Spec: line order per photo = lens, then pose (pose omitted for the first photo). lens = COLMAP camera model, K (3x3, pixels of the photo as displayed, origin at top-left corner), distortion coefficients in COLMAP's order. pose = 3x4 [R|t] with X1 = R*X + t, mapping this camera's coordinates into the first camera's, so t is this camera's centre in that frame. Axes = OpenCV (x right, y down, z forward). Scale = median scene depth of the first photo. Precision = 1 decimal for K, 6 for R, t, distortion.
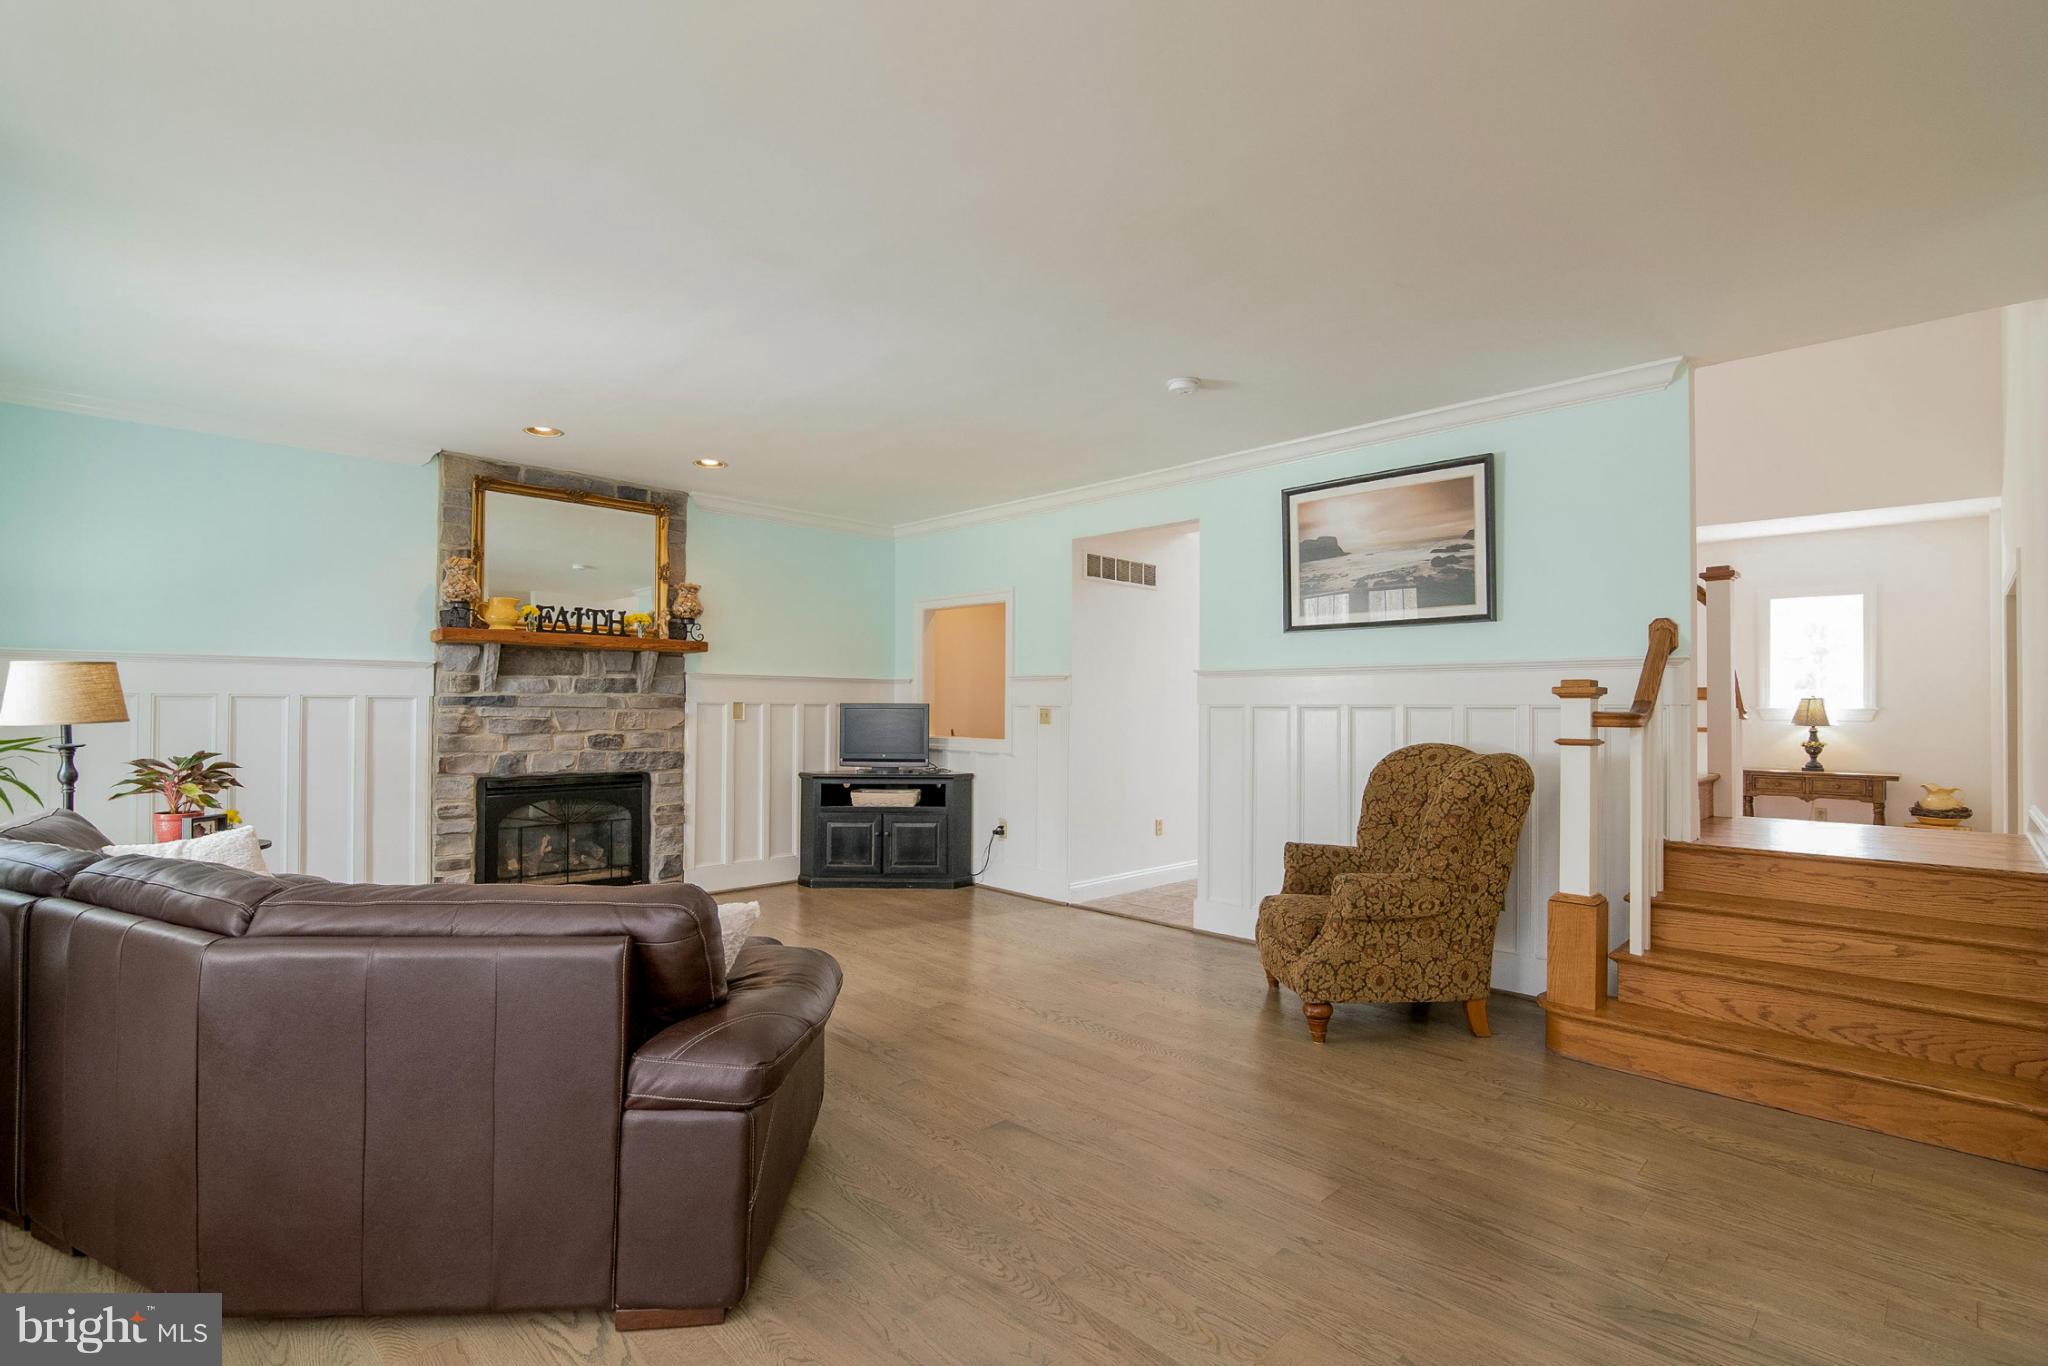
lens RADIAL K [[977.9, 0, 1027.5], [0, 977.9, 689.3], [0, 0, 1]] dist [-0.000756, -0.000169]
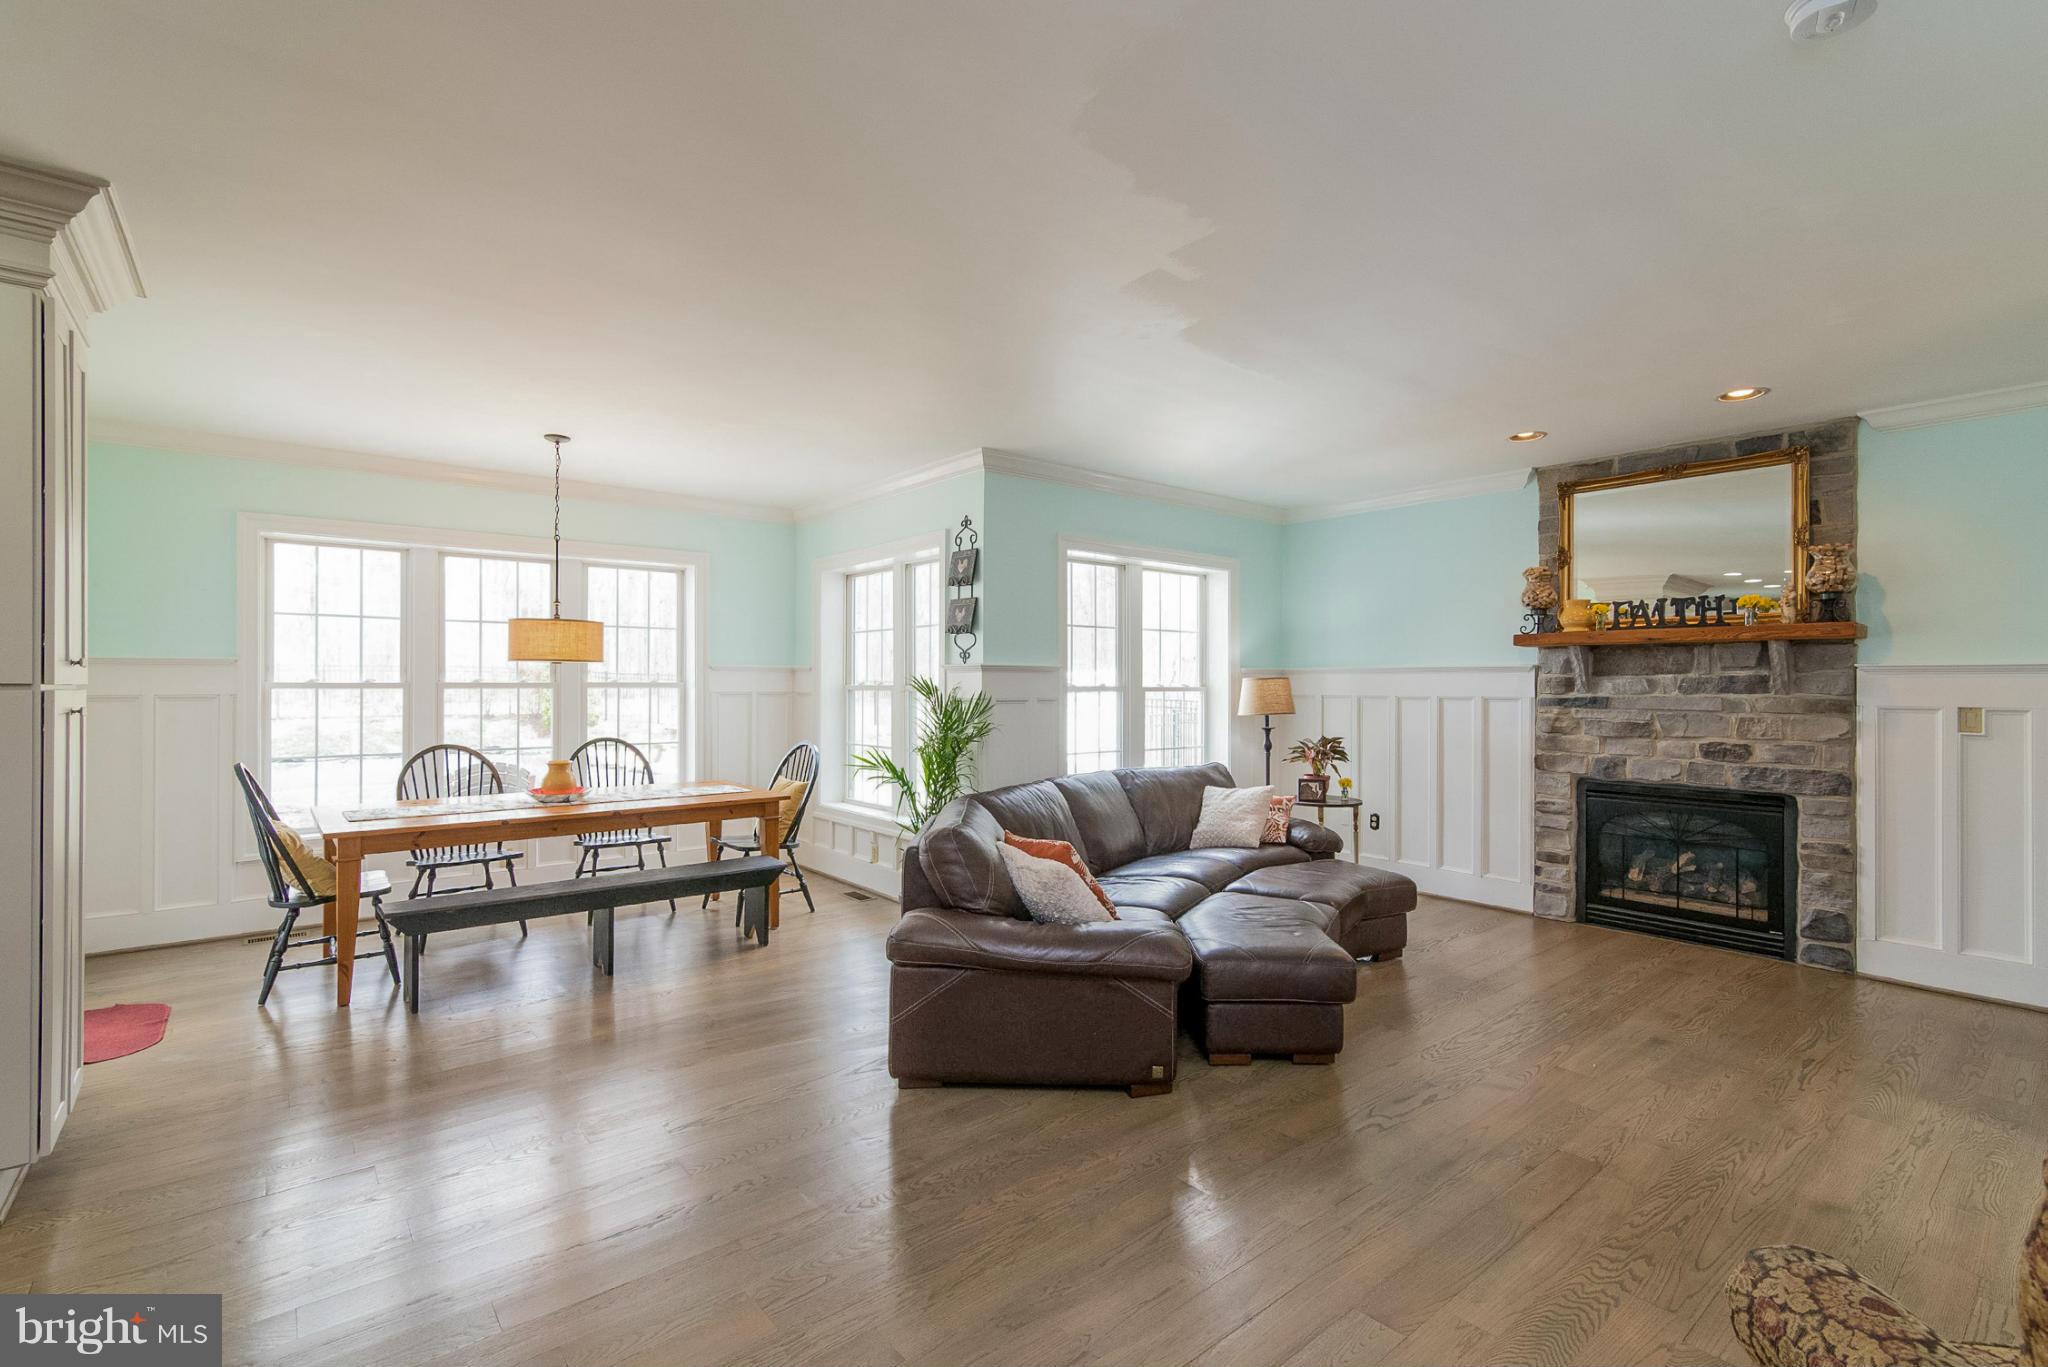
lens RADIAL K [[940.7, 0, 1015.4], [0, 940.7, 692.3], [0, 0, 1]] dist [-0.000657, -0.000025]
pose [[-0.111271, -0.002346, -0.993787, 0.449711], [0.009614, 0.999948, -0.003437, -0.000602], [0.993744, -0.009937, -0.111243, 0.499242]]
